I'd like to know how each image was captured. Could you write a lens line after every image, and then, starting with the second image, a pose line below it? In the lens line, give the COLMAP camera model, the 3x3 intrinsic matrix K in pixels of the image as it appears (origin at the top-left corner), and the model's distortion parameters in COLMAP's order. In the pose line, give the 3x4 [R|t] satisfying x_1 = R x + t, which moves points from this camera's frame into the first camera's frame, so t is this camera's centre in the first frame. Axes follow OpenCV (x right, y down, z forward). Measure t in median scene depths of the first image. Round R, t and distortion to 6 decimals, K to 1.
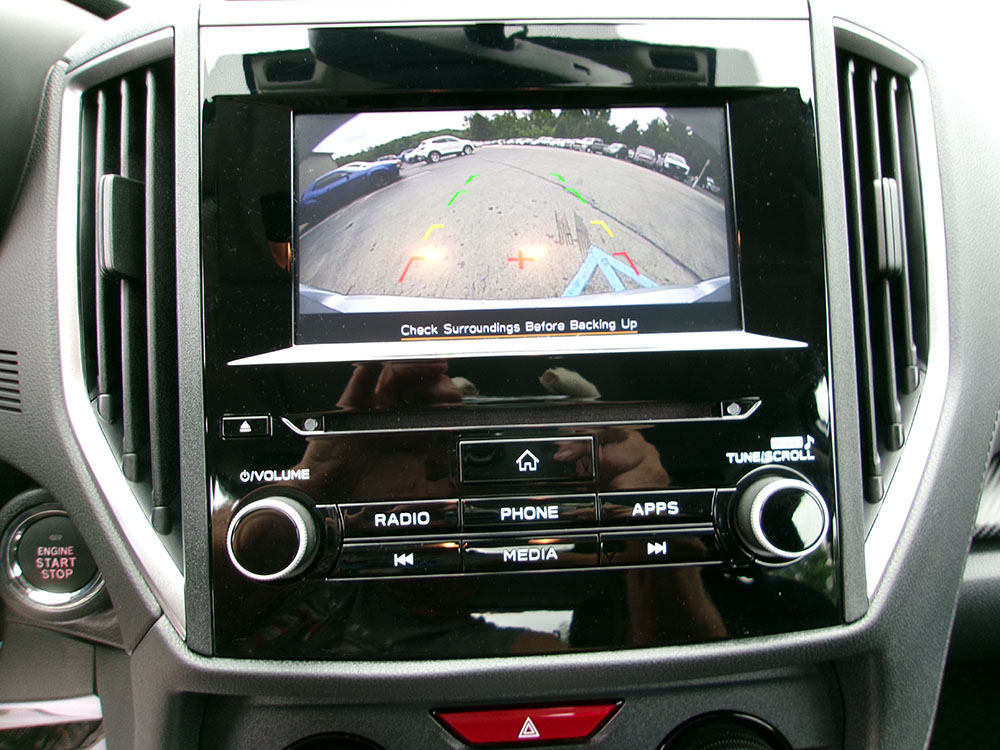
lens RADIAL K [[774.8, 0, 497.0], [0, 774.8, 371.1], [0, 0, 1]] dist [-0.036249, 0.074472]
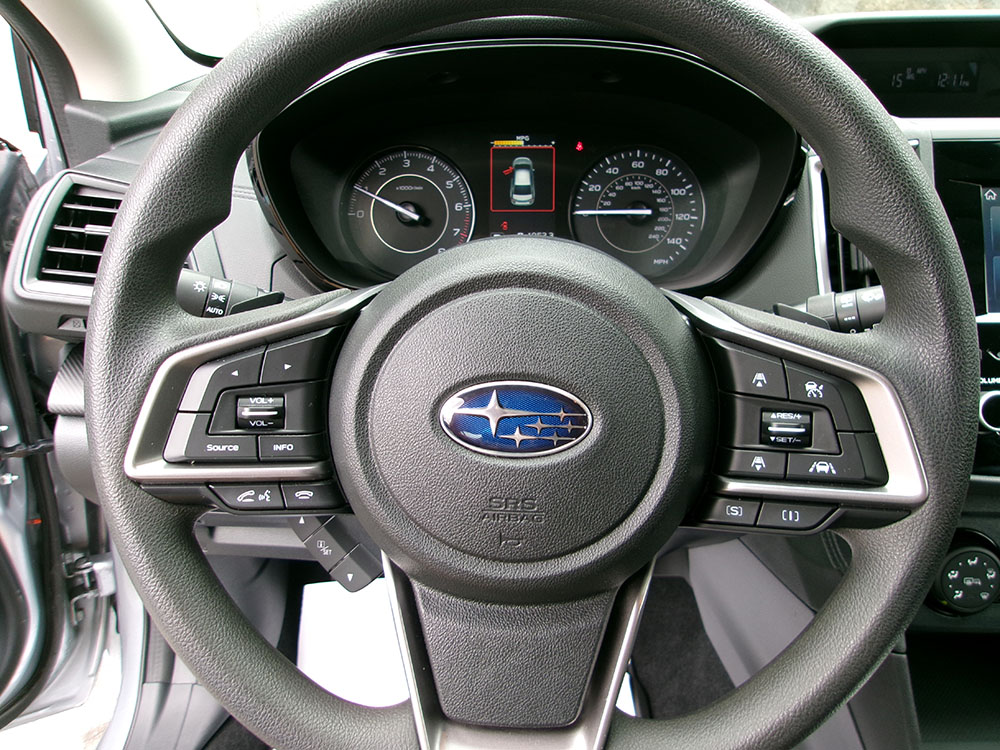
lens RADIAL K [[784.2, 0, 500.0], [0, 784.2, 375.0], [0, 0, 1]] dist [-0.023642, 0.003102]
pose [[0.997670, 0.030096, -0.061223, -1.338396], [-0.028371, 0.999181, 0.028851, 0.099266], [0.062041, -0.027046, 0.997707, -0.973307]]
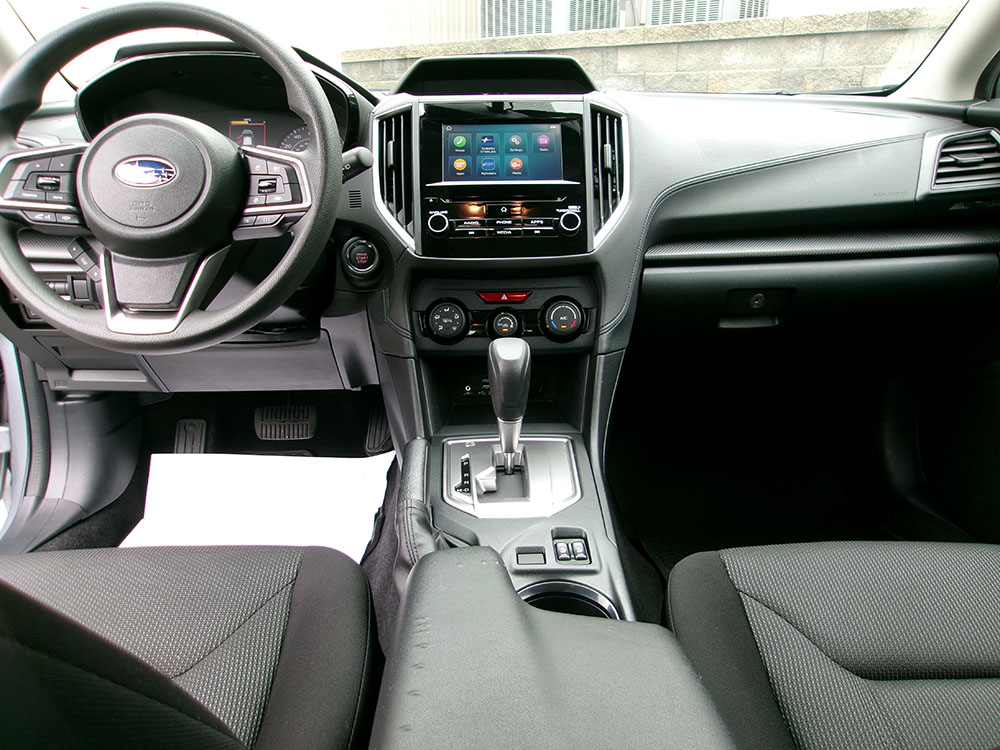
lens RADIAL K [[774.8, 0, 497.0], [0, 774.8, 371.1], [0, 0, 1]] dist [-0.036249, 0.074472]
pose [[0.999763, 0.011284, -0.018632, 0.085091], [-0.013201, 0.994254, -0.106232, 1.303725], [0.017326, 0.106453, 0.994167, -2.699742]]
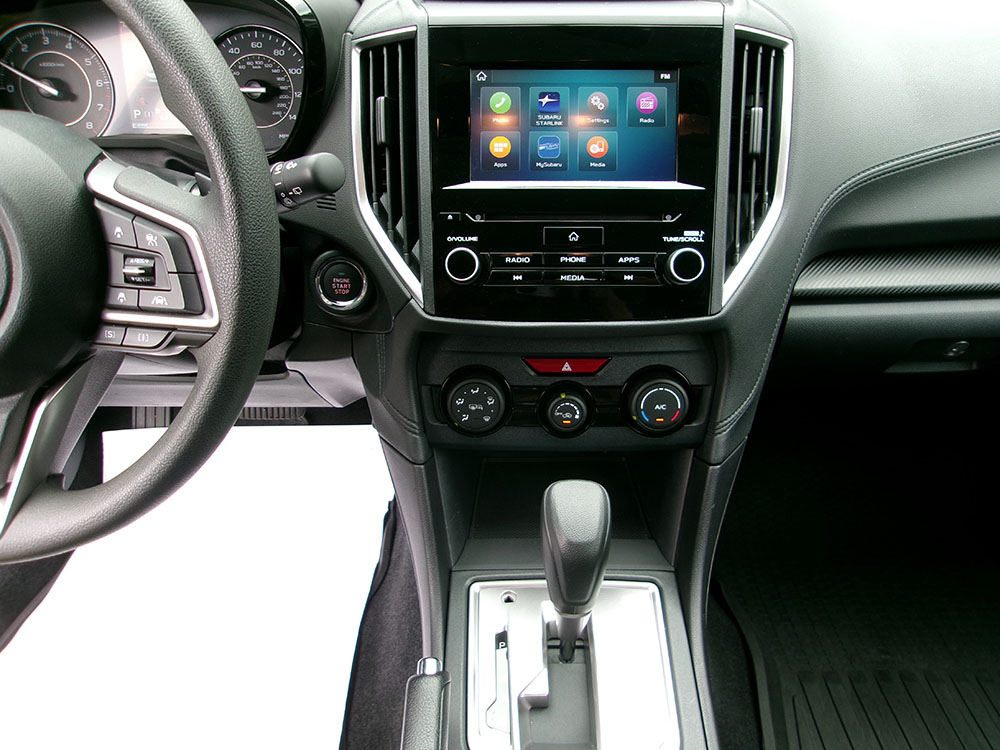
lens RADIAL K [[774.8, 0, 497.0], [0, 774.8, 371.1], [0, 0, 1]] dist [-0.036249, 0.074472]
pose [[0.998033, 0.042816, -0.045789, -0.062455], [-0.033773, 0.982592, 0.182682, 0.095190], [0.052813, -0.180776, 0.982105, -1.284637]]
